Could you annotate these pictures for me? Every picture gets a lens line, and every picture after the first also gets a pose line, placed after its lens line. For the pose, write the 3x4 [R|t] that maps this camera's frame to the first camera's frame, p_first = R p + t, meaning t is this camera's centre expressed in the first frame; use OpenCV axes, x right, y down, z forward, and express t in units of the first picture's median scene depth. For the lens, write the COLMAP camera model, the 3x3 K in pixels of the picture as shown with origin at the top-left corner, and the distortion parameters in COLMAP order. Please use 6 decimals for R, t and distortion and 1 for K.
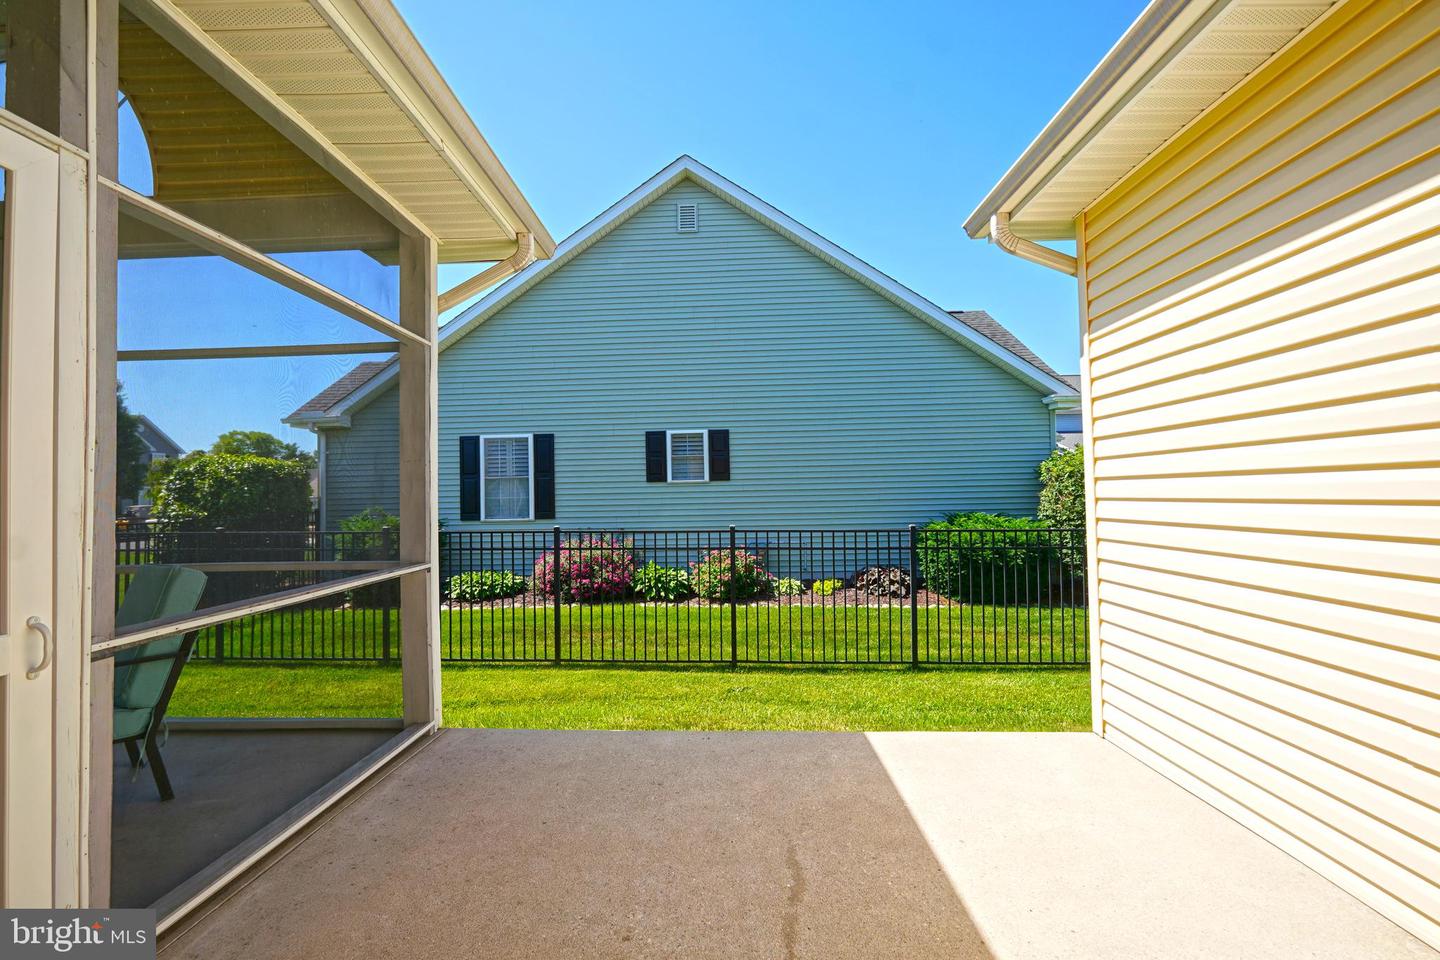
lens RADIAL K [[611.7, 0, 714.2], [0, 611.7, 482.0], [0, 0, 1]] dist [-0.006114, 0.004570]
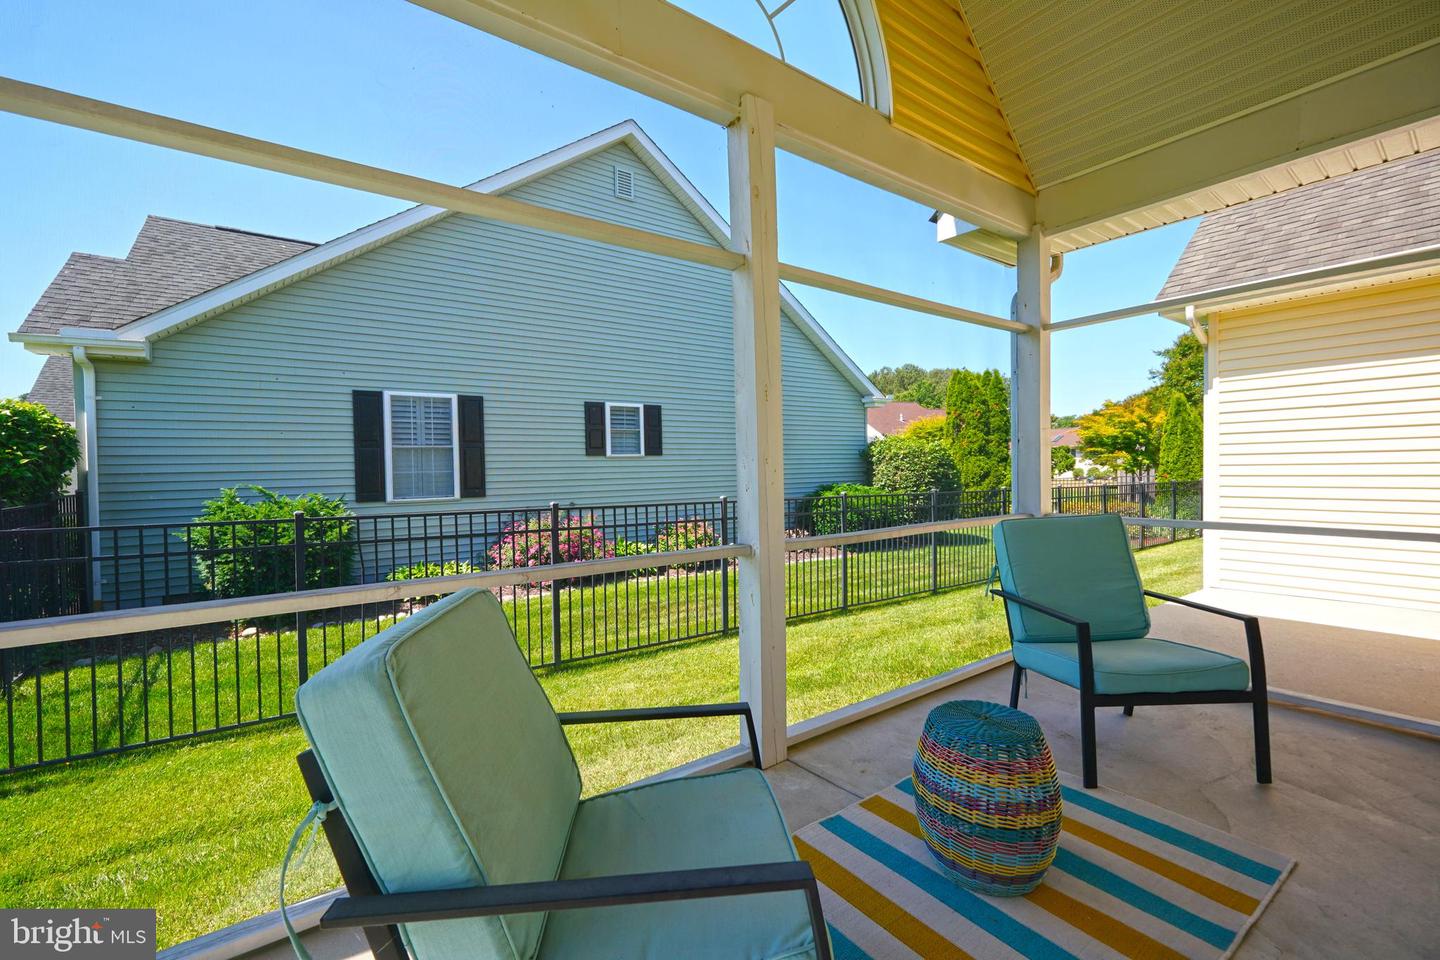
lens RADIAL K [[611.7, 0, 747.7], [0, 611.7, 475.9], [0, 0, 1]] dist [-0.006114, 0.004570]
pose [[0.772343, -0.003600, 0.635195, -0.517312], [-0.015905, 0.999561, 0.025005, 0.004115], [-0.635006, -0.029415, 0.771947, 0.112927]]
